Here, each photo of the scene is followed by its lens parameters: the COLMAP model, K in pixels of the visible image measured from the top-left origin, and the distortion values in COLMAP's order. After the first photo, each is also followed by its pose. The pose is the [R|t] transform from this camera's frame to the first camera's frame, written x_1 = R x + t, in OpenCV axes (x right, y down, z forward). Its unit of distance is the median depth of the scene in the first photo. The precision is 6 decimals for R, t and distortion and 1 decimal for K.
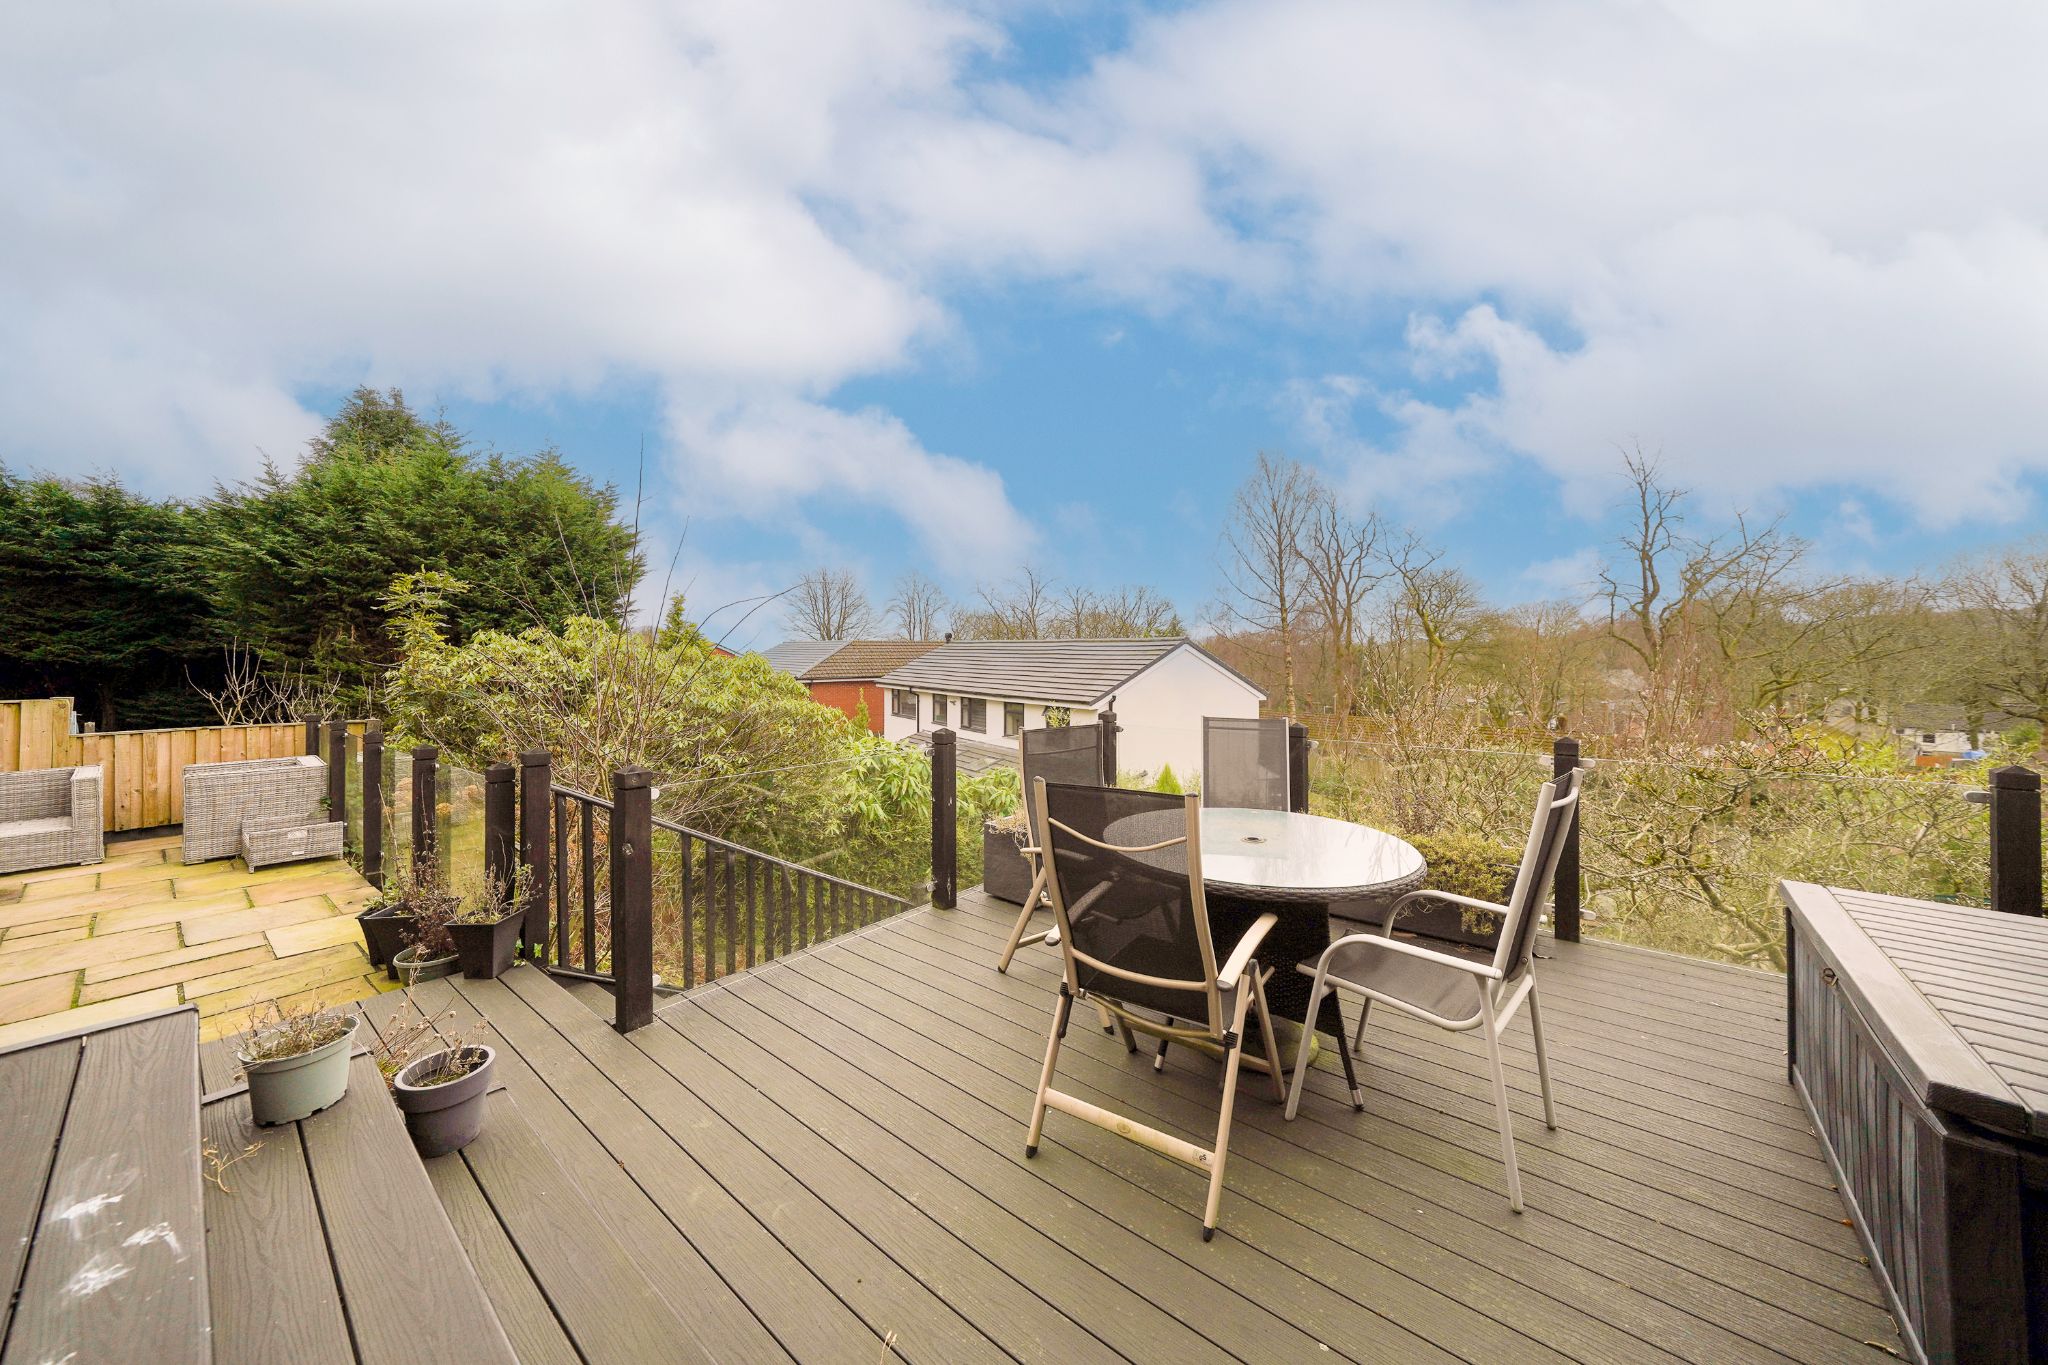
lens RADIAL K [[711.2, 0, 1017.6], [0, 711.2, 652.3], [0, 0, 1]] dist [0.000318, 0.001149]
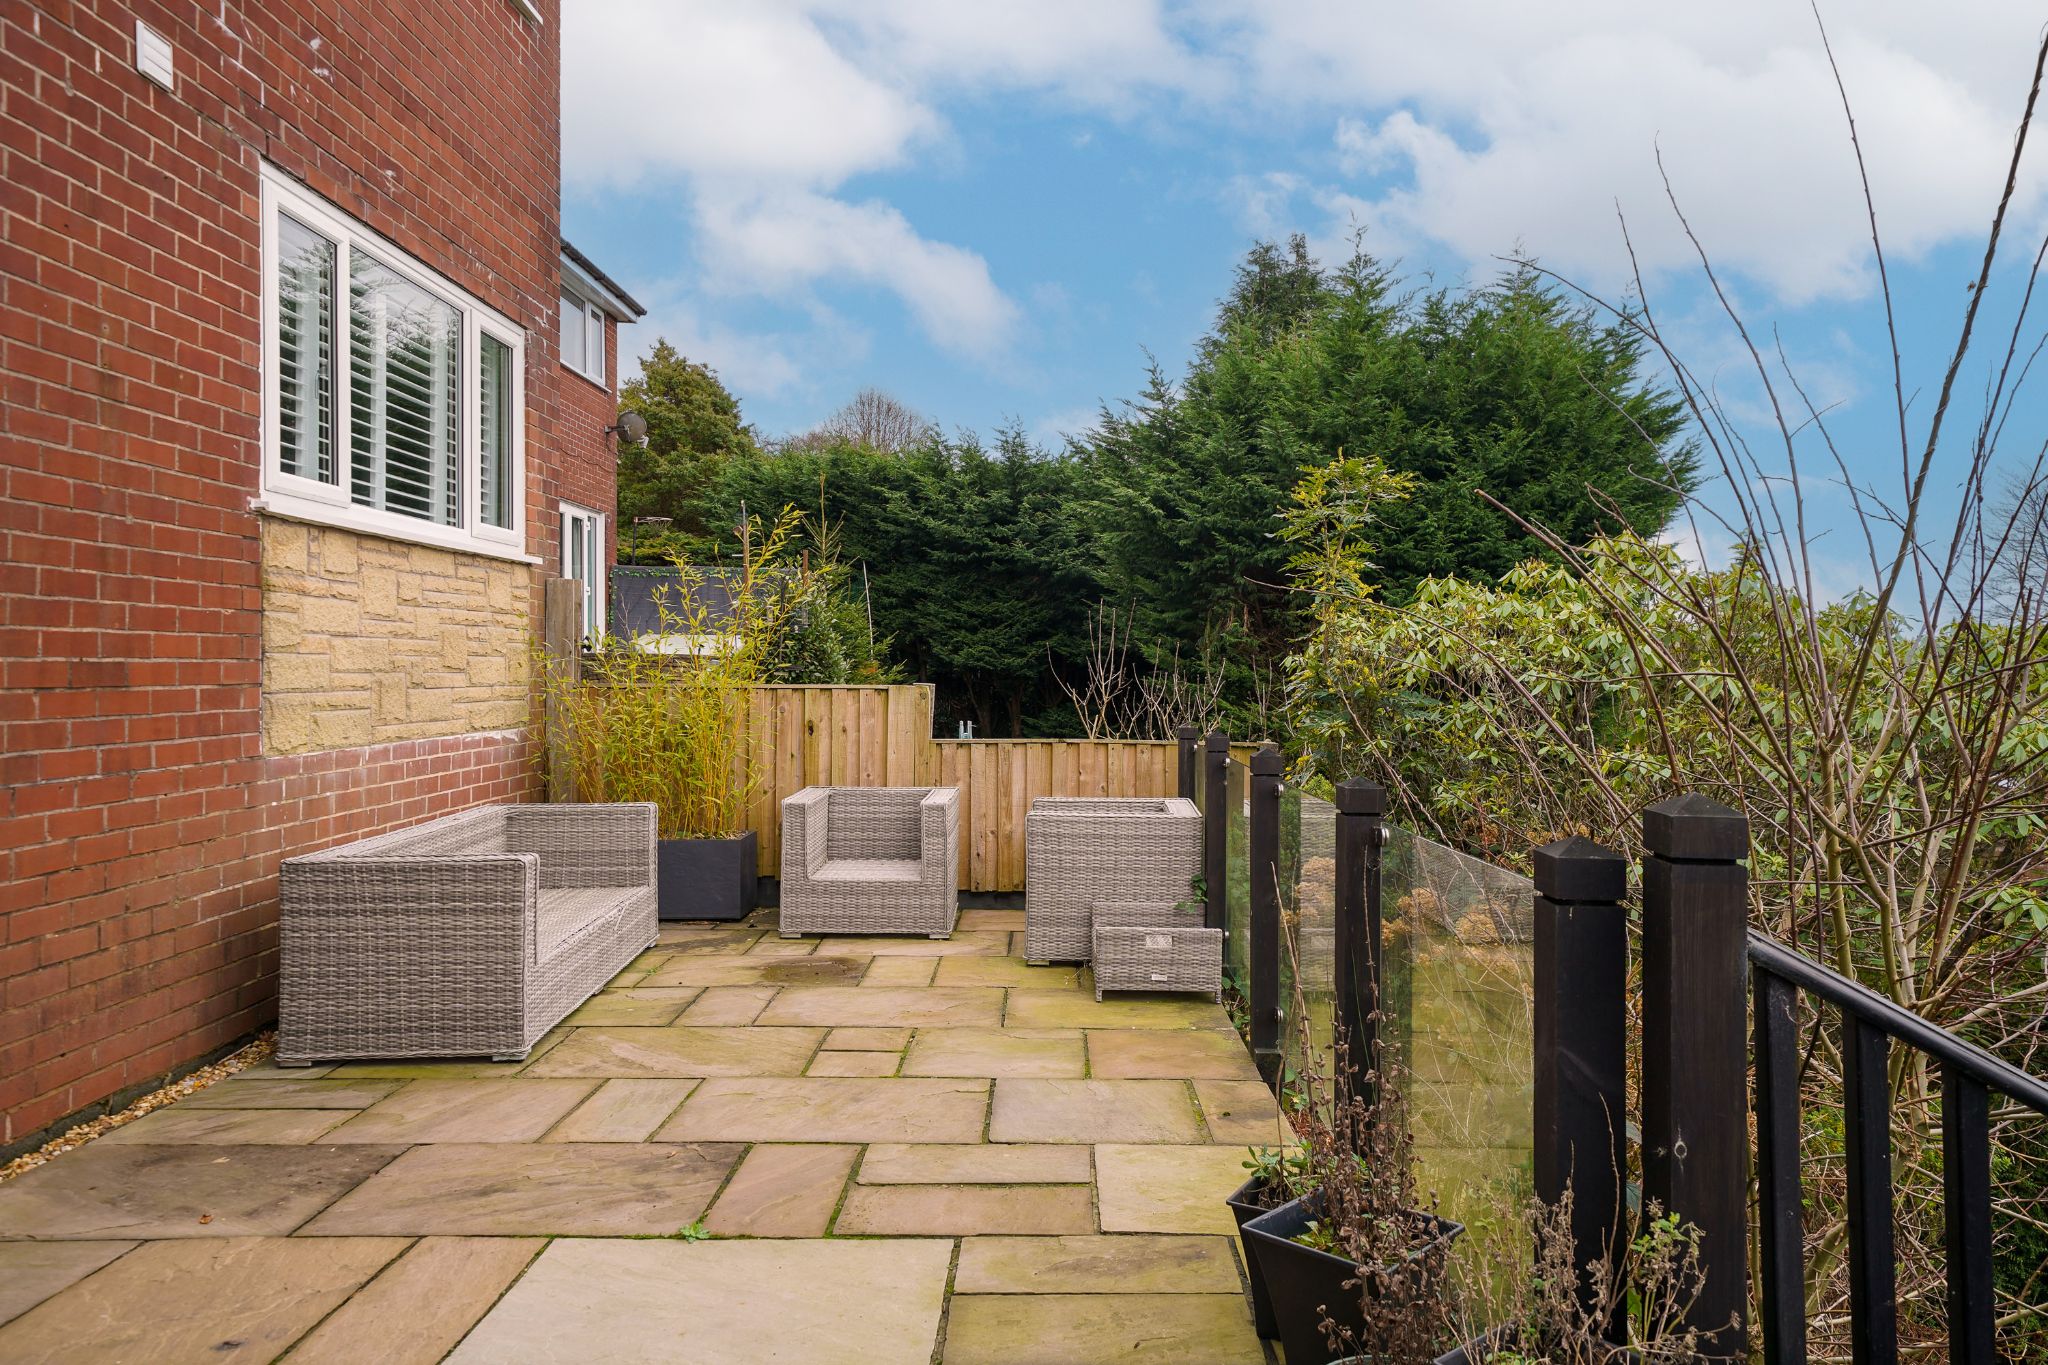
lens RADIAL K [[1428.2, 0, 1025.5], [0, 1428.2, 677.3], [0, 0, 1]] dist [0.008029, 0.001244]
pose [[0.617120, 0.007079, -0.786837, -0.067647], [0.000791, 0.999953, 0.009617, 0.013933], [0.786868, -0.006557, 0.617086, 0.076067]]
